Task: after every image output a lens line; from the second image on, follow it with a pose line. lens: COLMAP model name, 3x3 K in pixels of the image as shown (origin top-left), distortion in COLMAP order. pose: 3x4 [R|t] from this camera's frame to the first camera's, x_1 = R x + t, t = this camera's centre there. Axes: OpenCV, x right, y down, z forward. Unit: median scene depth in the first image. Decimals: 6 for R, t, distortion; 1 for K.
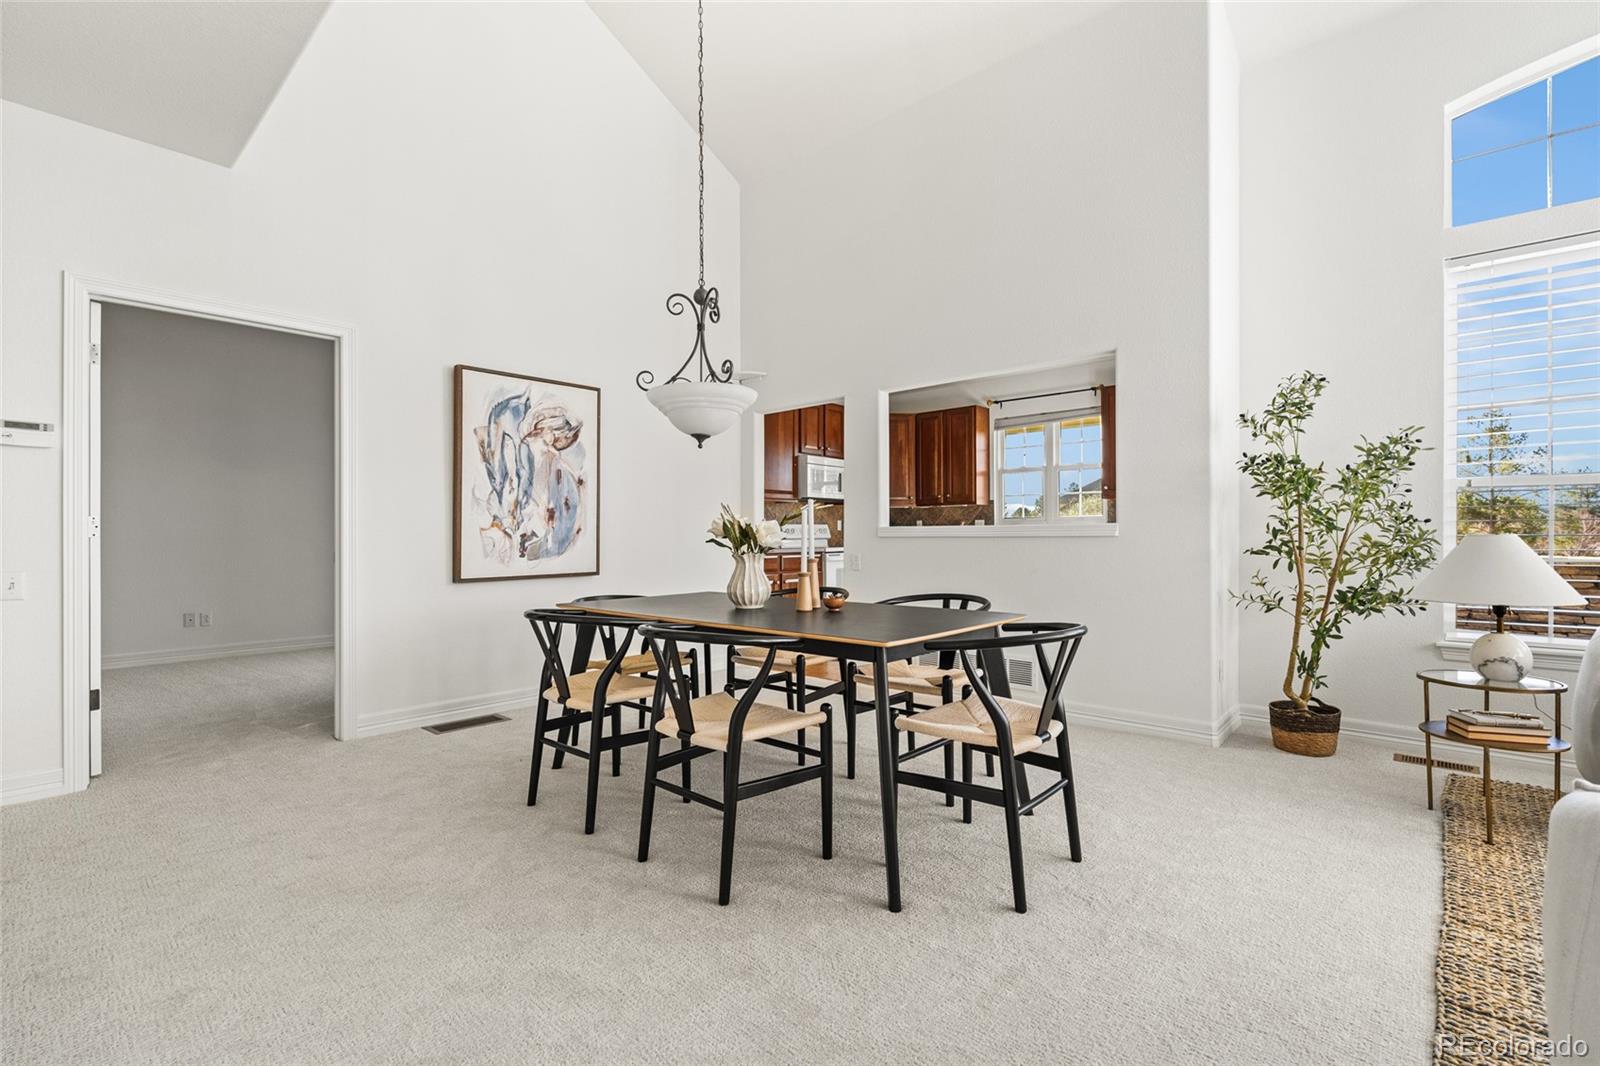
lens RADIAL K [[716.0, 0, 800.0], [0, 716.0, 533.0], [0, 0, 1]] dist [0.000420, 0.000016]
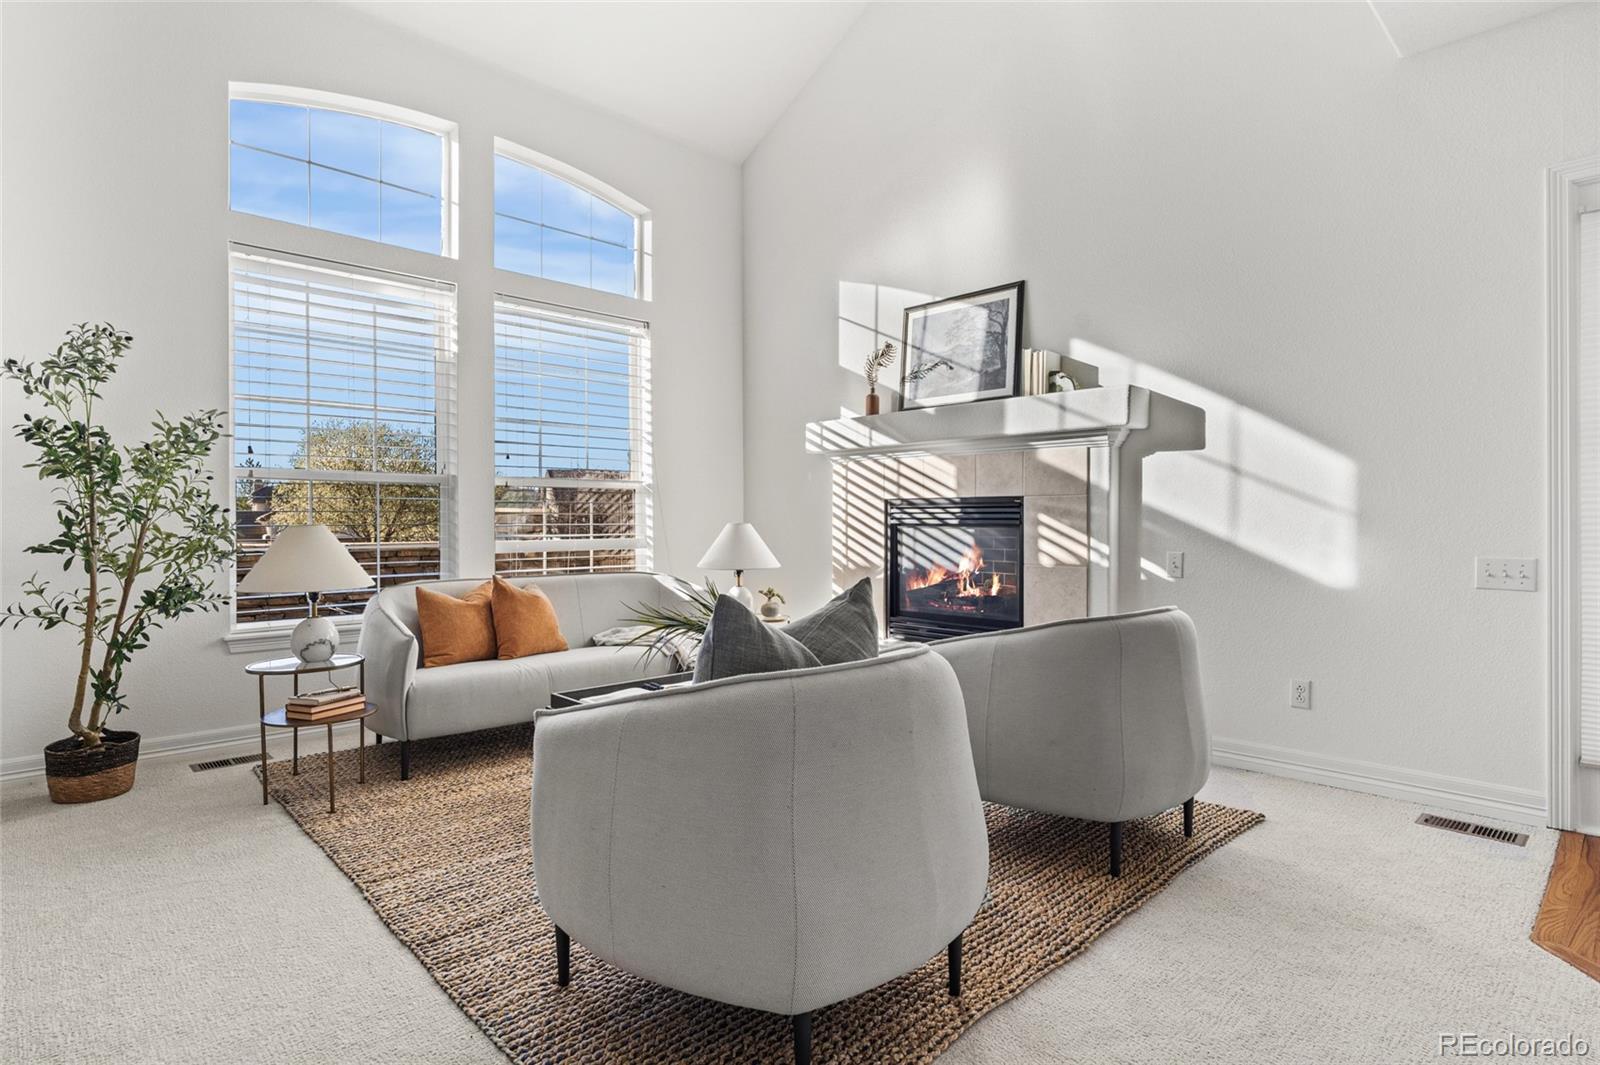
lens RADIAL K [[828.0, 0, 796.3], [0, 828.0, 524.2], [0, 0, 1]] dist [-0.000763, -0.000380]
pose [[0.085036, -0.002946, 0.996374, -0.156388], [-0.000986, 0.999995, 0.003041, -0.002894], [-0.996377, -0.001241, 0.085032, 0.145448]]
